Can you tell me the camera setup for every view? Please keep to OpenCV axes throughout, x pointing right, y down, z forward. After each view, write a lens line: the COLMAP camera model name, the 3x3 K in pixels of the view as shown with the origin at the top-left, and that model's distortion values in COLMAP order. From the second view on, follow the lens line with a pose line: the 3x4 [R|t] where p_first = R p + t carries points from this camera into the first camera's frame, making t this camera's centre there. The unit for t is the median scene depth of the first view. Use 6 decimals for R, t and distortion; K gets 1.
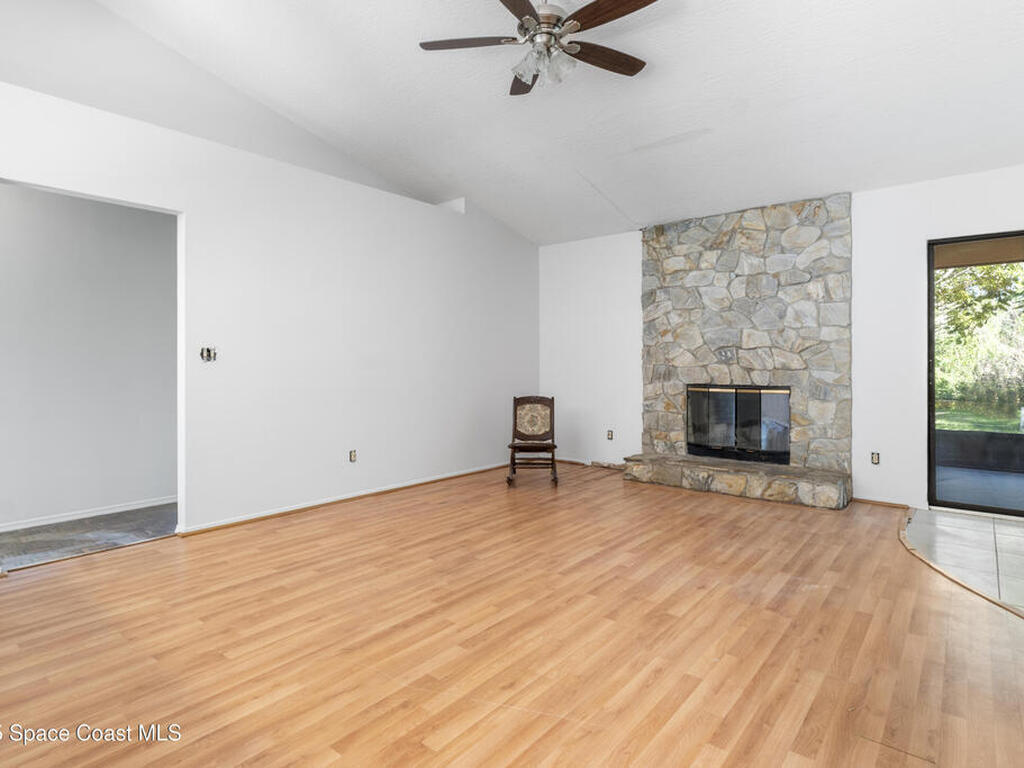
lens RADIAL K [[551.5, 0, 512.4], [0, 551.5, 375.4], [0, 0, 1]] dist [-0.000079, 0.001047]
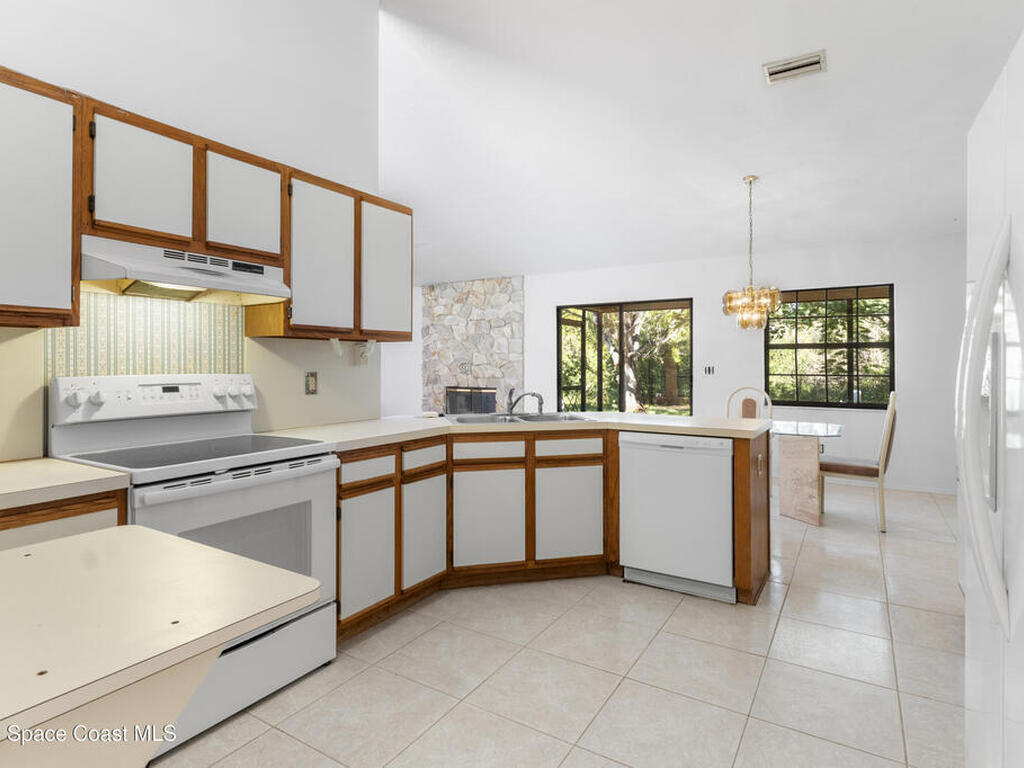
lens RADIAL K [[551.5, 0, 512.3], [0, 551.5, 383.8], [0, 0, 1]] dist [-0.000079, 0.001047]
pose [[0.989611, 0.003423, 0.143732, 0.298044], [-0.004185, 0.999979, 0.005002, -0.000871], [-0.143712, -0.005551, 0.989604, -0.636108]]
